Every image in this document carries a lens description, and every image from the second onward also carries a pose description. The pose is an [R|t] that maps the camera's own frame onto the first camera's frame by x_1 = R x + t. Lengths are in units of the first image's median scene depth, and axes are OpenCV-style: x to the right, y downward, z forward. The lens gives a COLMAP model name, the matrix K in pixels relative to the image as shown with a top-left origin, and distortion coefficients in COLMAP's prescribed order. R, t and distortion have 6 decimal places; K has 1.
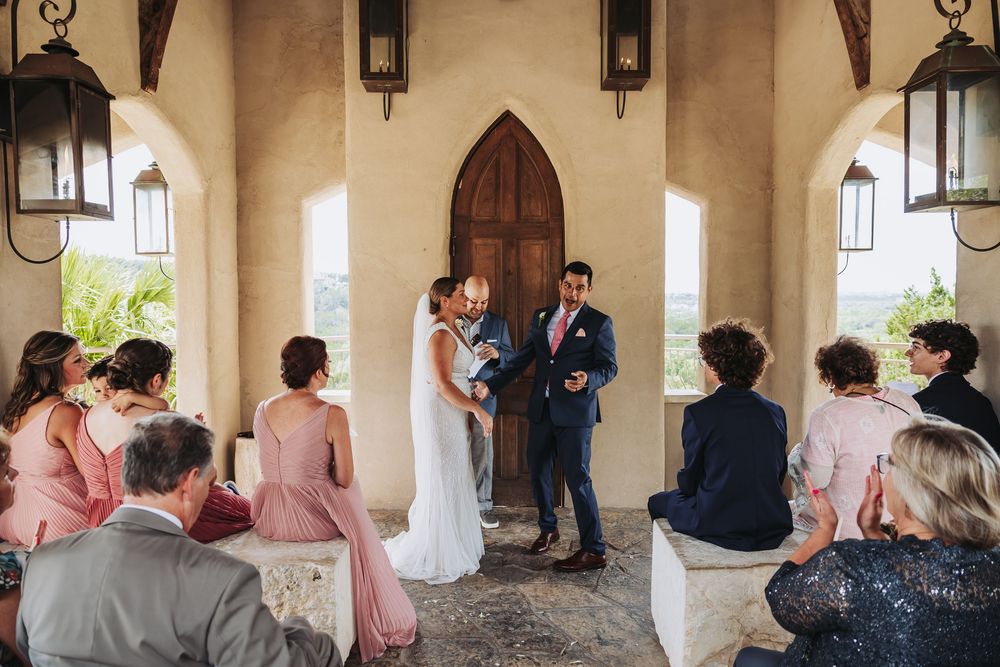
lens RADIAL K [[685.1, 0, 503.2], [0, 685.1, 333.7], [0, 0, 1]] dist [0.004237, -0.000264]
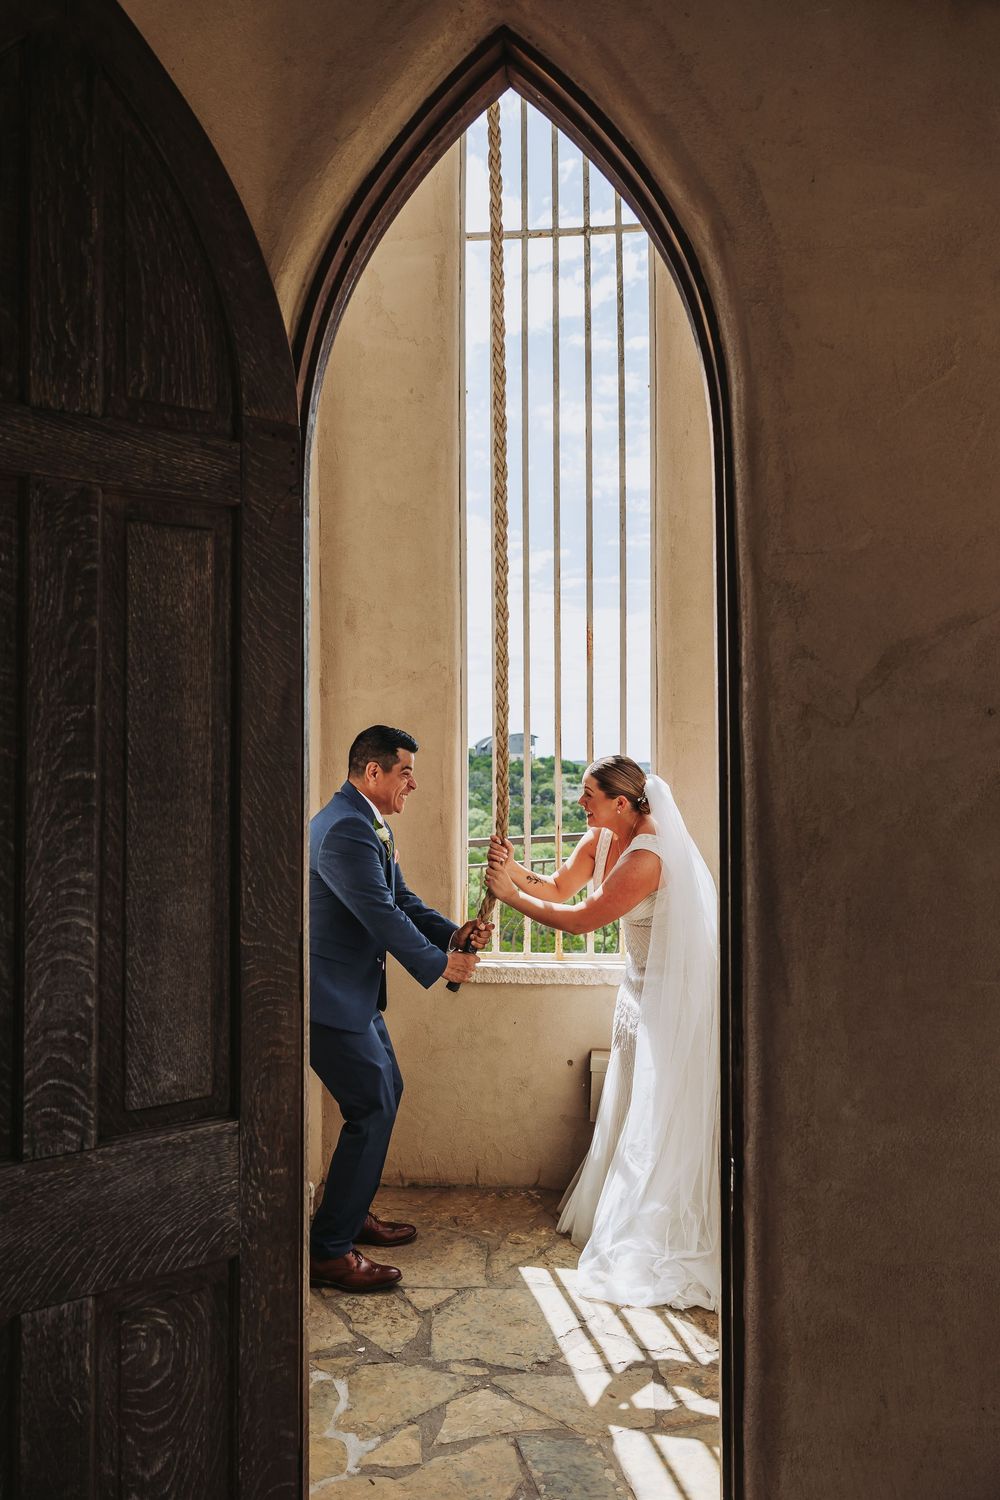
lens RADIAL K [[1027.7, 0, 492.5], [0, 1027.7, 735.1], [0, 0, 1]] dist [0.004237, -0.000264]
pose [[0.993790, -0.003587, -0.111210, 0.045039], [-0.003898, 0.997744, -0.067019, -0.034841], [0.111200, 0.067036, 0.991535, 0.633494]]
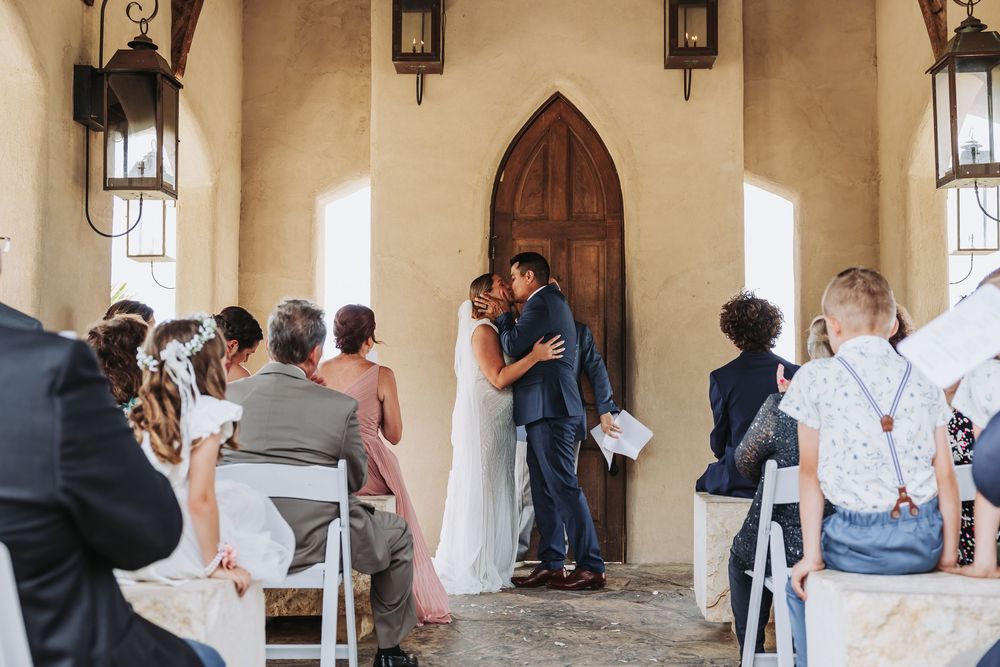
lens RADIAL K [[1201.7, 0, 506.0], [0, 1201.7, 327.0], [0, 0, 1]] dist [0.066268, 0.000000]
pose [[0.998515, 0.001674, -0.054459, 0.024898], [-0.007914, 0.993383, -0.114574, 0.142142], [0.053907, 0.114835, 0.991921, -0.474034]]
